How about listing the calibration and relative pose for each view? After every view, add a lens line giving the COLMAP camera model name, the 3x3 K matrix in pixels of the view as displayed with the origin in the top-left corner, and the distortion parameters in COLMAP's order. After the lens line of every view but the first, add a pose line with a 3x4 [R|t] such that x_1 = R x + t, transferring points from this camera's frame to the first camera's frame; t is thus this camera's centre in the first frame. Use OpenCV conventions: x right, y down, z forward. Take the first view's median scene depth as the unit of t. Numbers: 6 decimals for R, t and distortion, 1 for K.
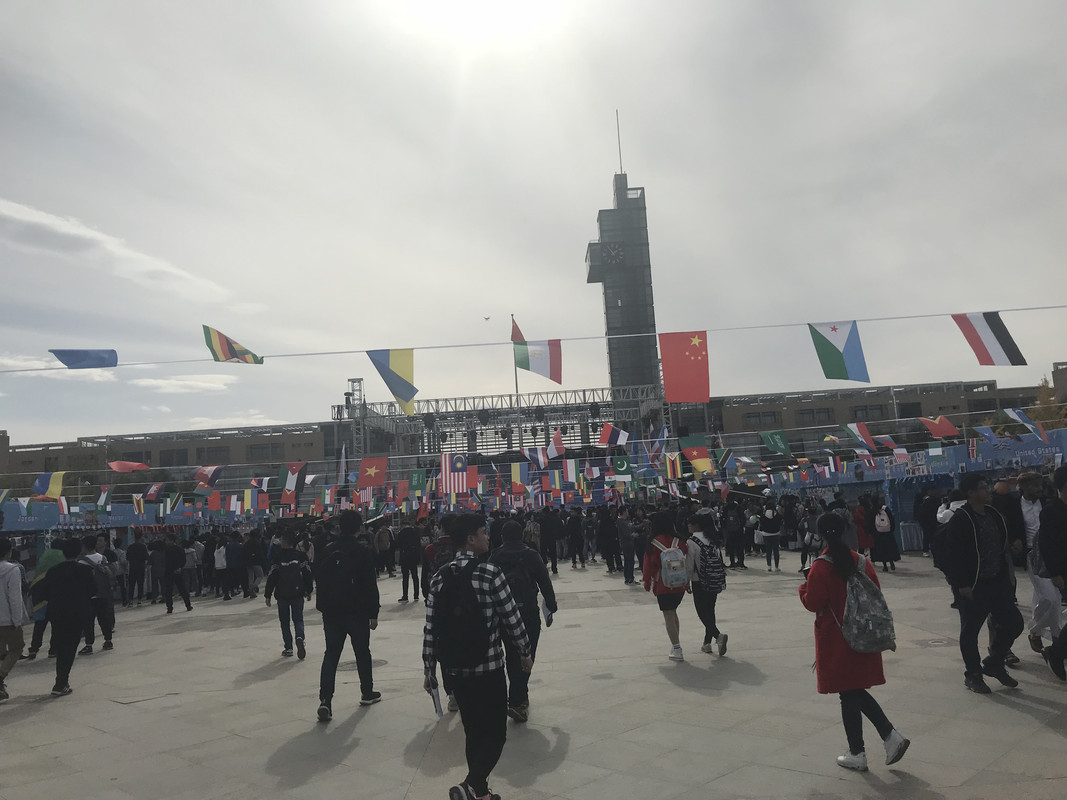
lens RADIAL K [[870.6, 0, 533.9], [0, 870.6, 398.6], [0, 0, 1]] dist [0.001428, 0.000262]
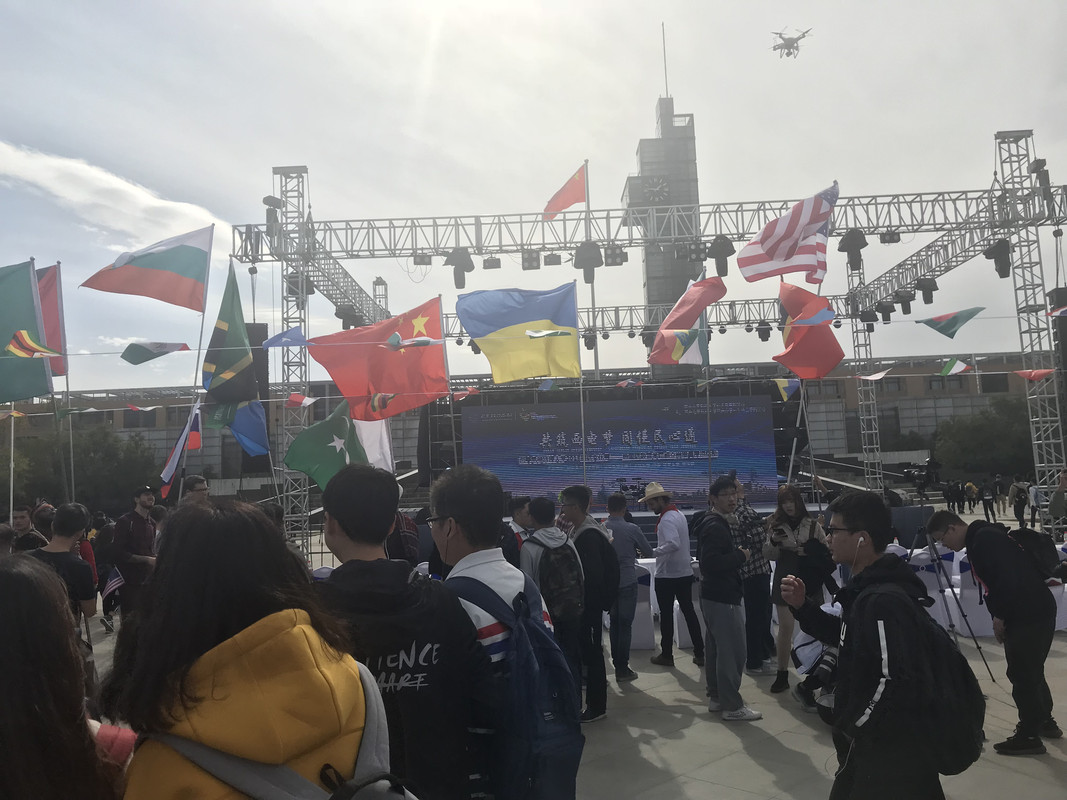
lens RADIAL K [[870.6, 0, 532.9], [0, 870.6, 401.2], [0, 0, 1]] dist [0.001428, 0.000262]
pose [[0.999768, 0.020653, -0.006141, -0.019584], [-0.020483, 0.999439, 0.026513, 0.019714], [0.006685, -0.026381, 0.999630, 0.139696]]
